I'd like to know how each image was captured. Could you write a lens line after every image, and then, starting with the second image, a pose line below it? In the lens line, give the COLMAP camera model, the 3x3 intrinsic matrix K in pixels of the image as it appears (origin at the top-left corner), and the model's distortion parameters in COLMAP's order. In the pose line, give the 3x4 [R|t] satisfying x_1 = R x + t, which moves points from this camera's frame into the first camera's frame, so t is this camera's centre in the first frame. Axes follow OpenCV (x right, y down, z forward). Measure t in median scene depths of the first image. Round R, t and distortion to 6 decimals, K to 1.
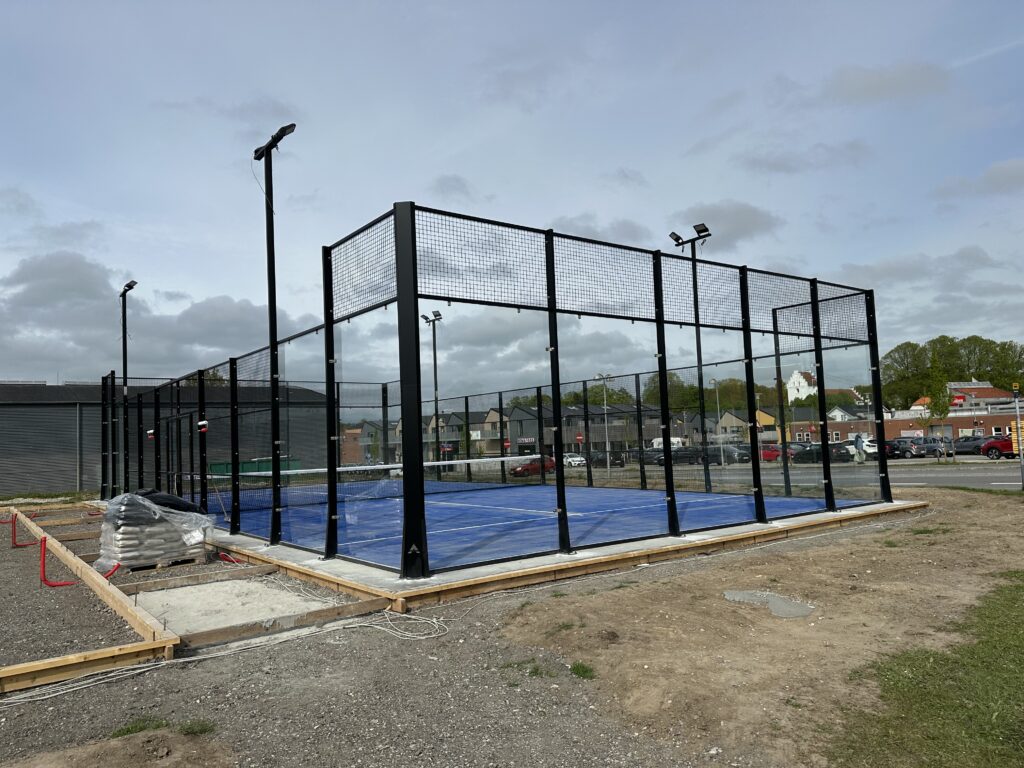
lens RADIAL K [[714.2, 0, 508.1], [0, 714.2, 379.0], [0, 0, 1]] dist [0.025983, -0.025686]
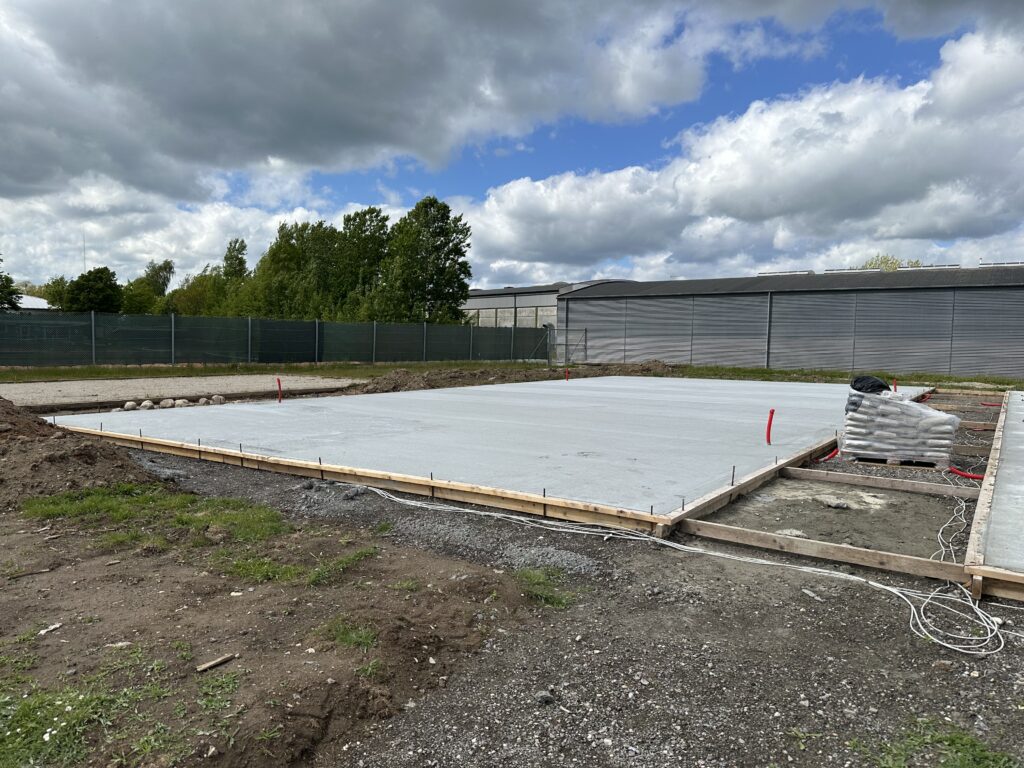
lens RADIAL K [[714.2, 0, 544.6], [0, 714.2, 383.1], [0, 0, 1]] dist [0.025983, -0.025686]
pose [[0.326279, 0.106534, -0.939251, 0.207020], [0.045570, 0.990701, 0.128199, 0.027233], [0.944175, -0.084630, 0.318390, 0.309938]]
